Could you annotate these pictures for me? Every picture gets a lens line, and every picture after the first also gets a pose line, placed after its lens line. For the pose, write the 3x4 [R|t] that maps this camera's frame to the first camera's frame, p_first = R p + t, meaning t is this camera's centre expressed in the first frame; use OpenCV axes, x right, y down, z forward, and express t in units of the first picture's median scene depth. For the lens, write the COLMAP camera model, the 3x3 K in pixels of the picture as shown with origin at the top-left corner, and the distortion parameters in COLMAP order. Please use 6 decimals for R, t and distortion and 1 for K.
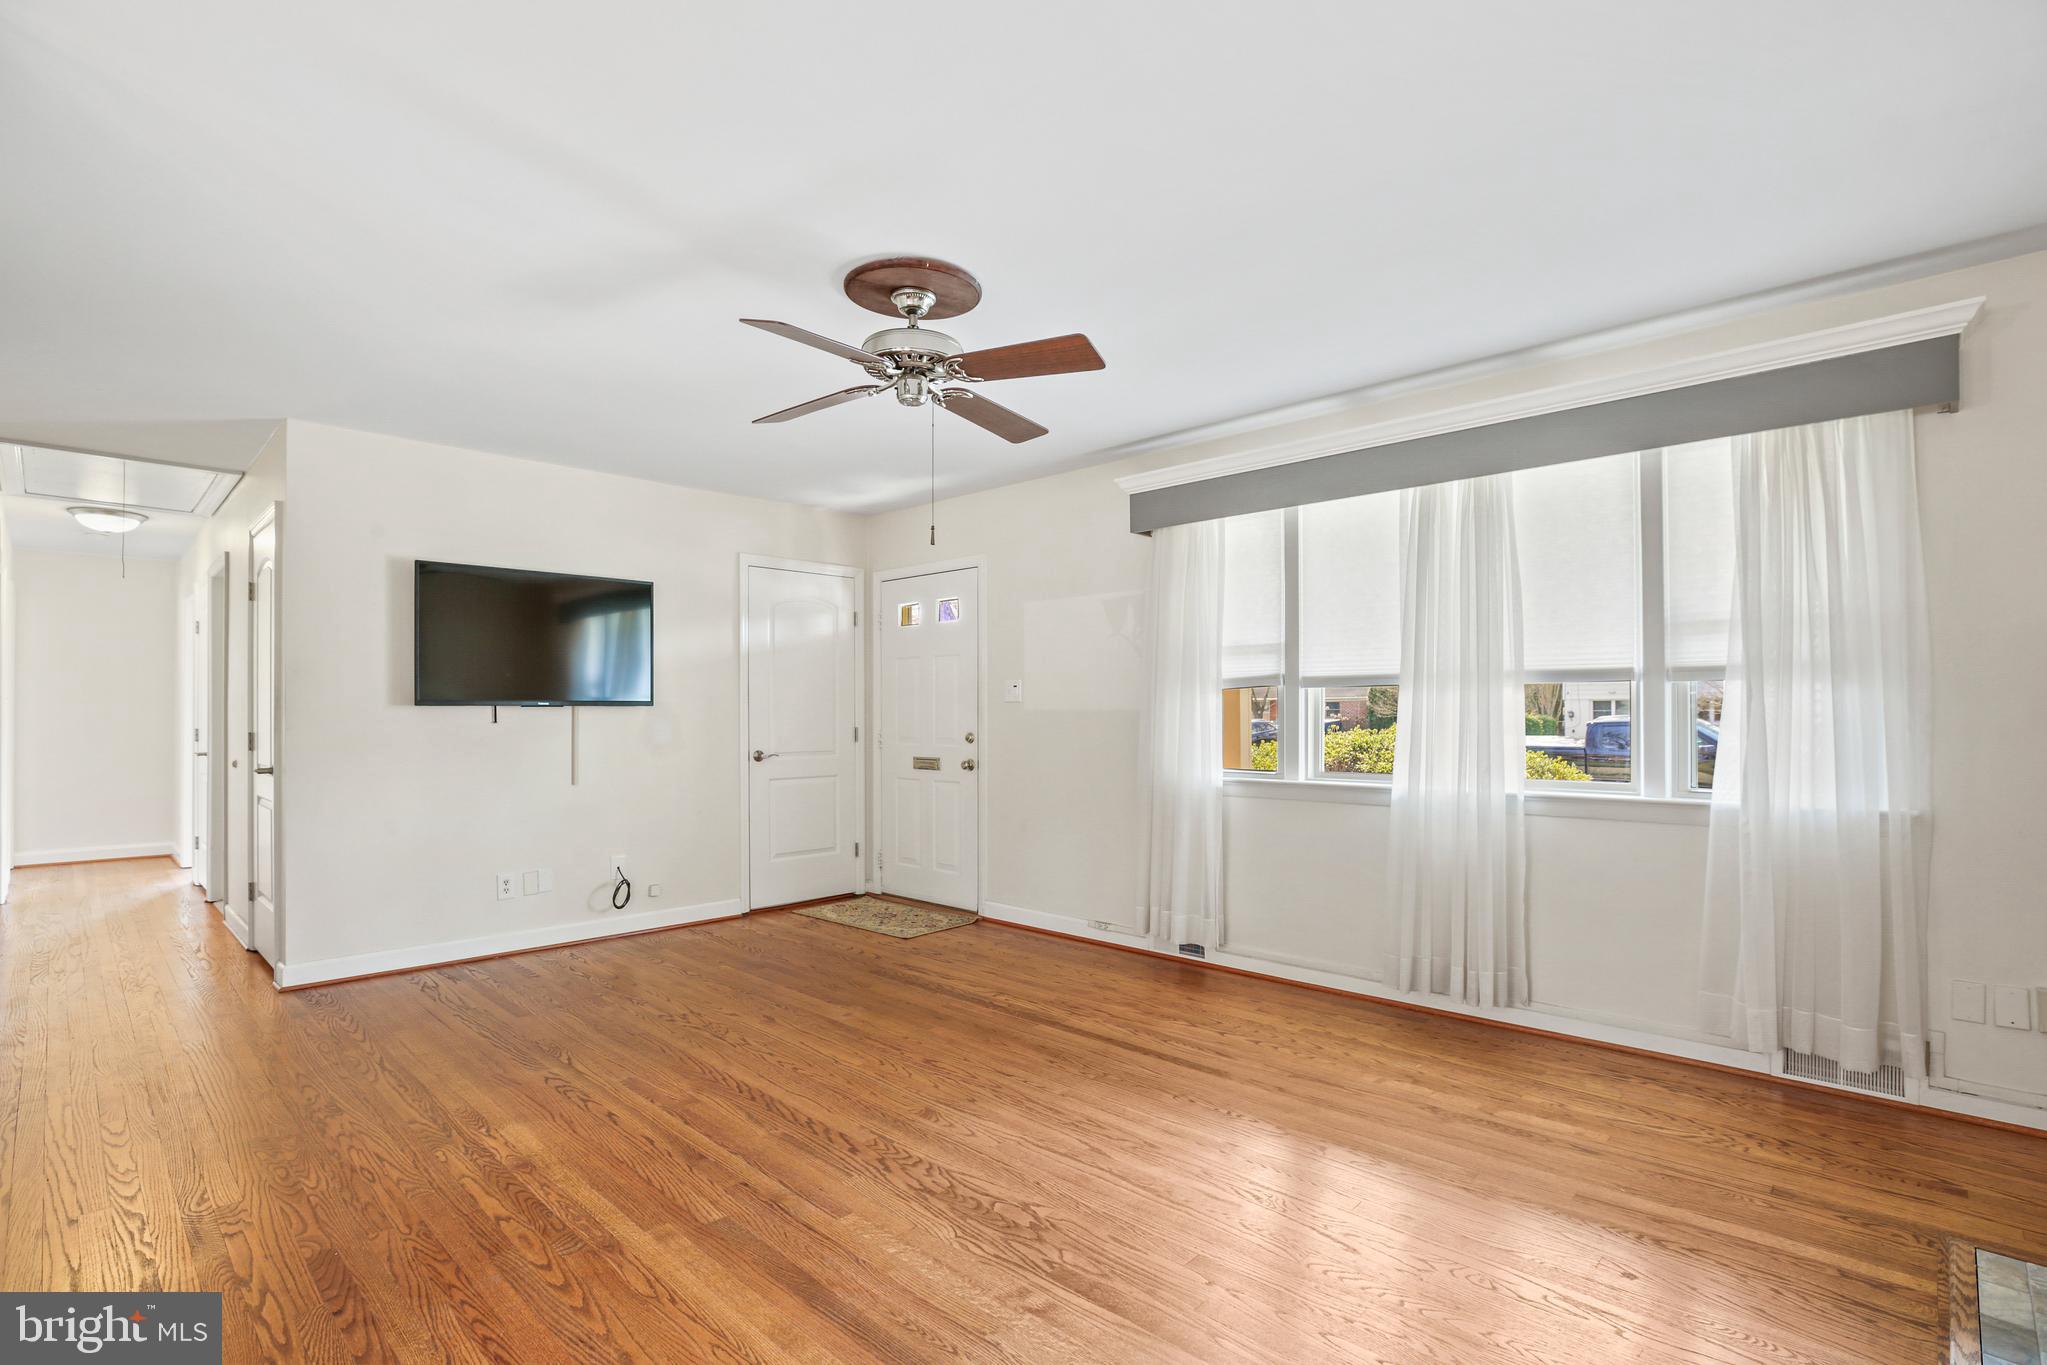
lens RADIAL K [[951.5, 0, 1024.5], [0, 951.5, 707.5], [0, 0, 1]] dist [-0.047118, -0.000461]
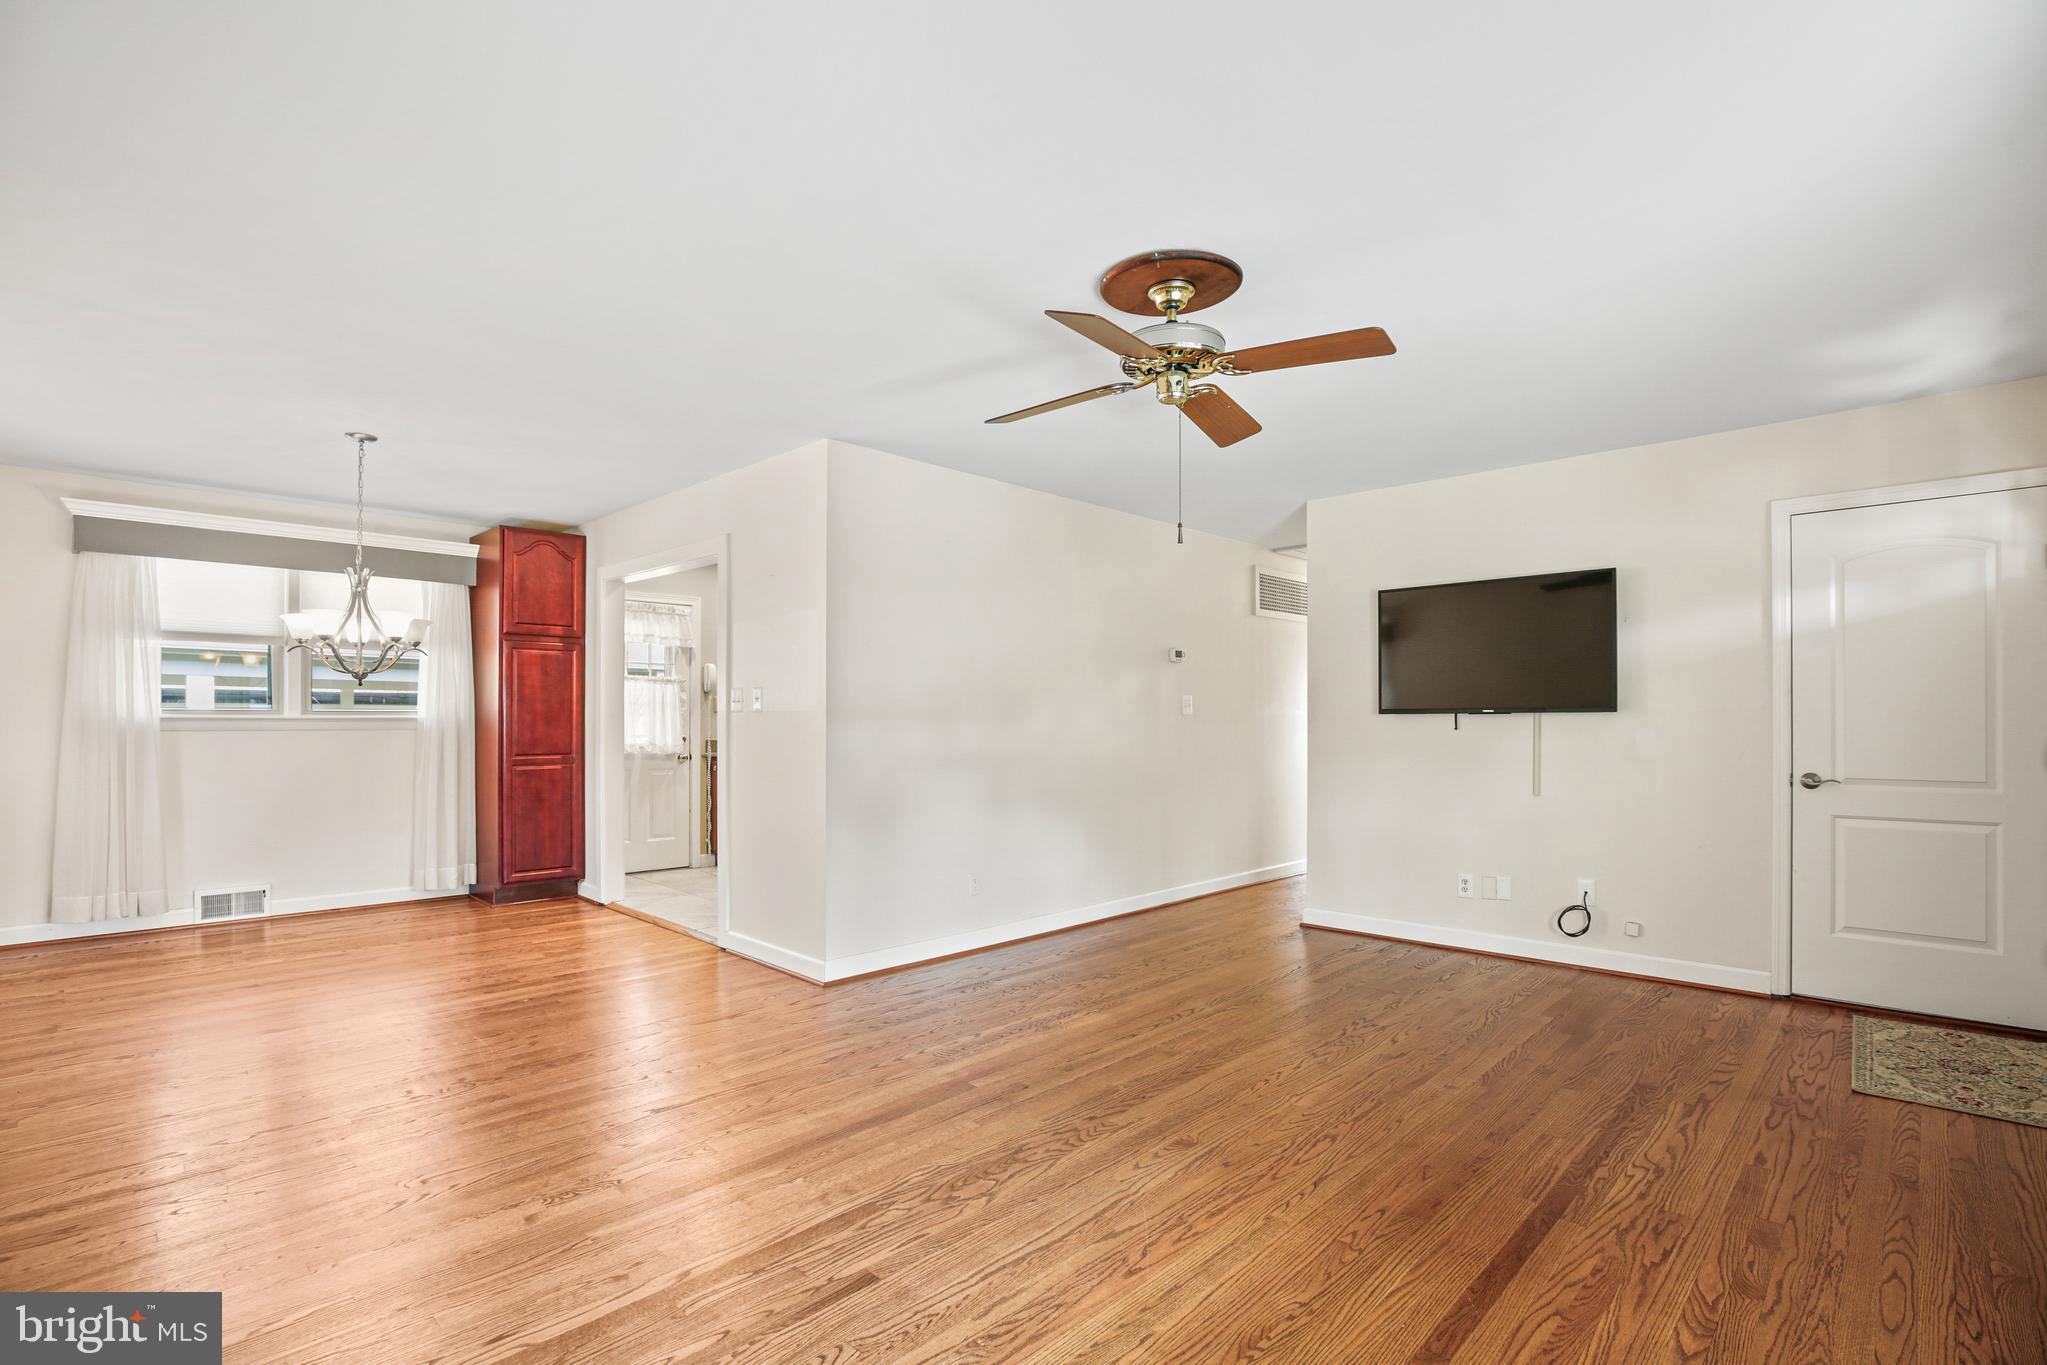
lens RADIAL K [[965.3, 0, 1024.0], [0, 965.3, 726.0], [0, 0, 1]] dist [-0.045587, 0.011031]
pose [[-0.007565, 0.006140, -0.999953, 0.633323], [0.007846, 0.999951, 0.006080, 0.002160], [0.999941, -0.007800, -0.007613, 0.627856]]
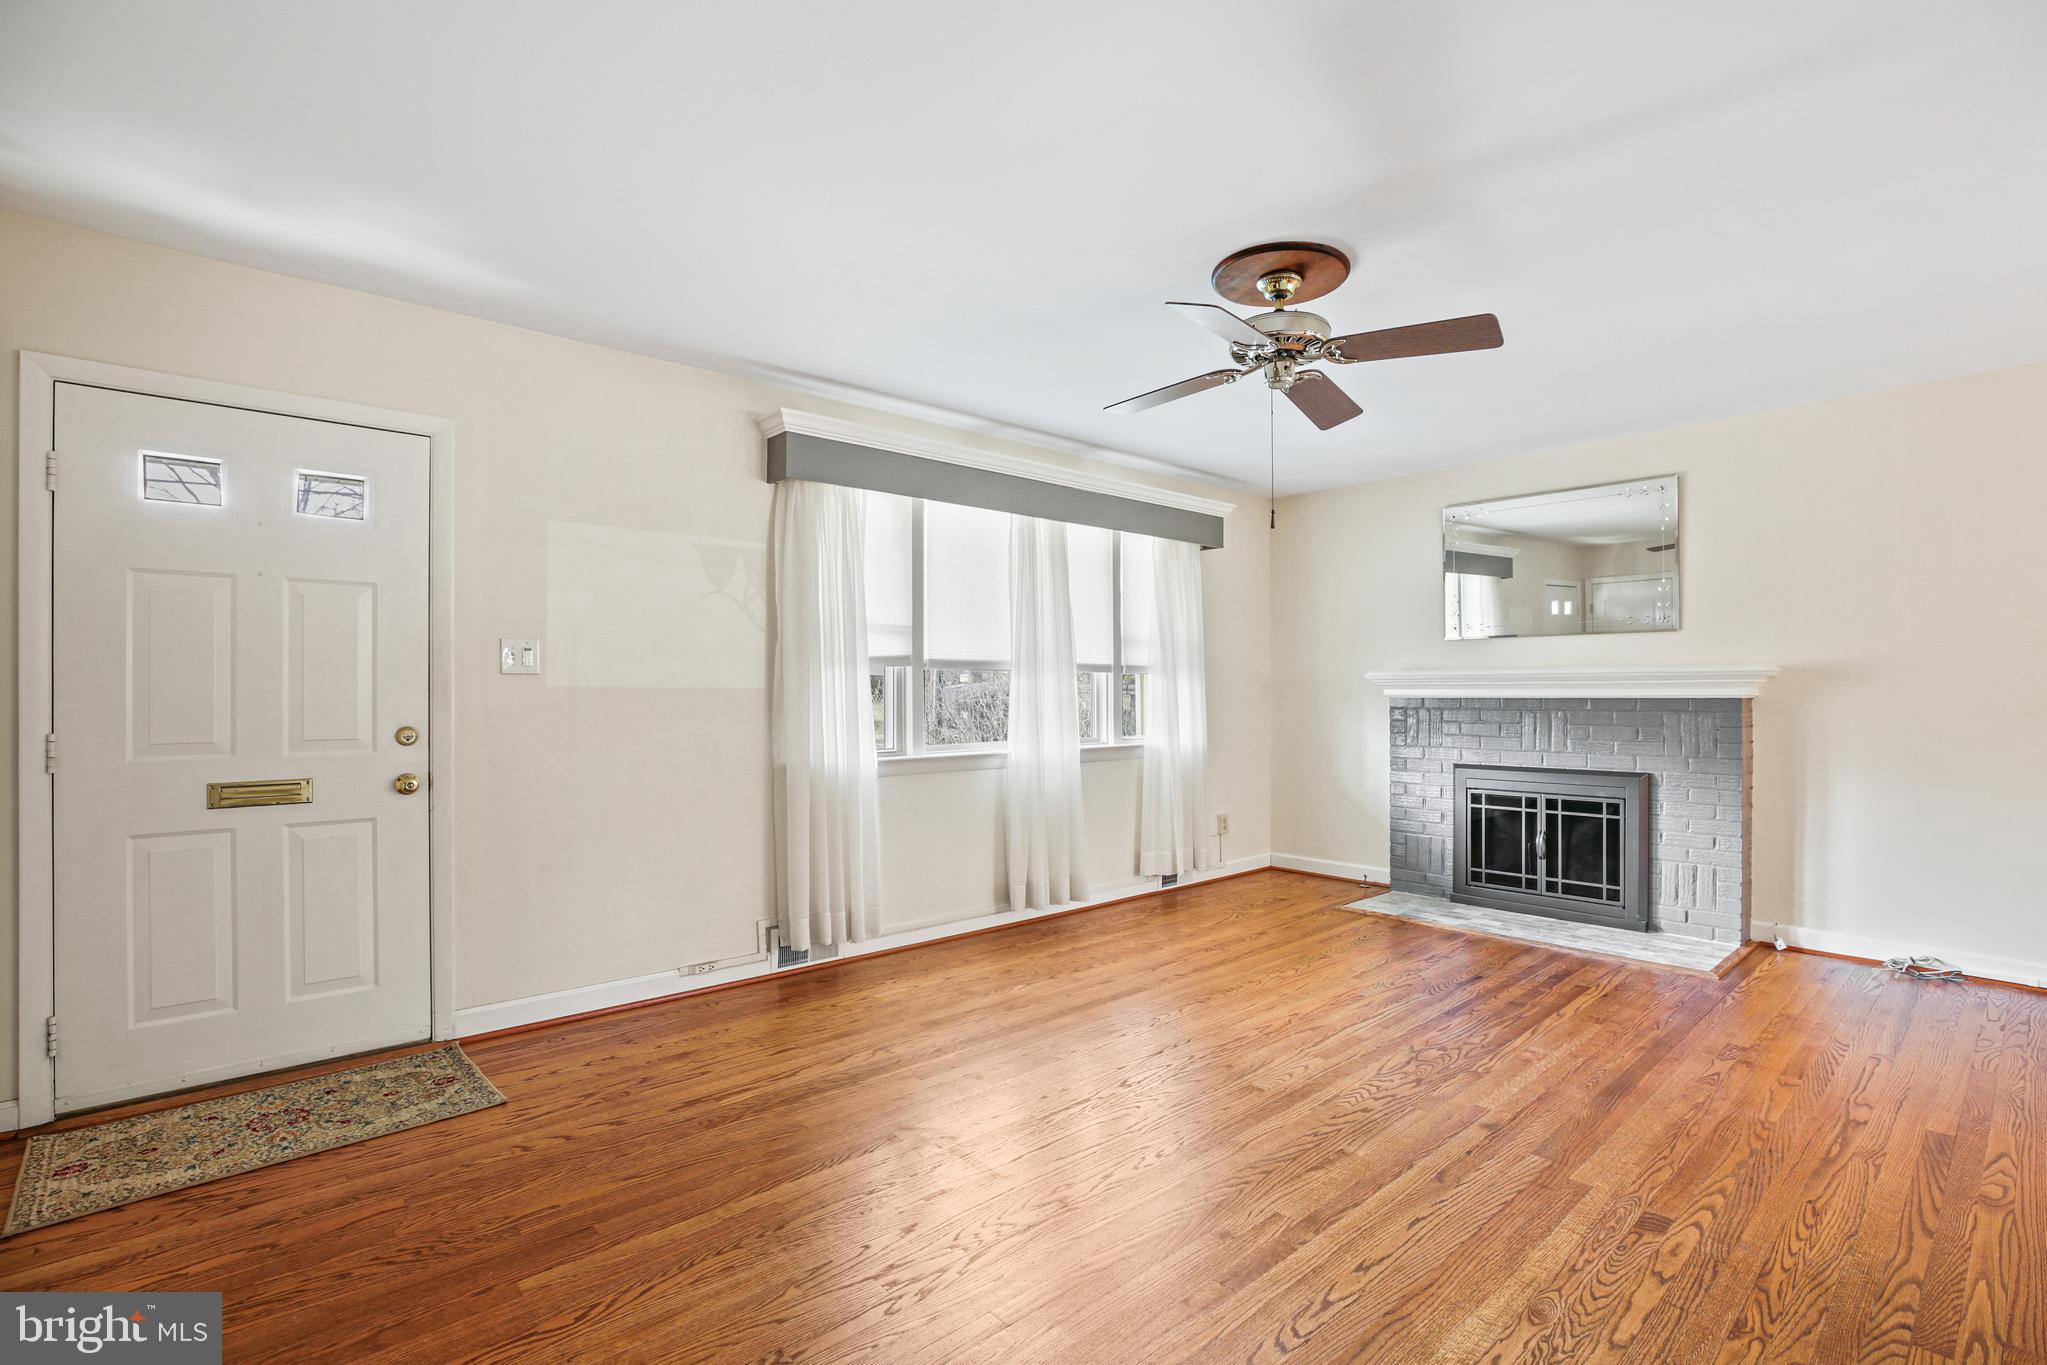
lens RADIAL K [[939.1, 0, 1029.1], [0, 939.1, 699.8], [0, 0, 1]] dist [-0.028801, 0.001069]
pose [[0.083160, -0.006335, 0.996516, -0.835938], [-0.006752, 0.999953, 0.006920, 0.006566], [-0.996513, -0.007304, 0.083113, 0.868492]]
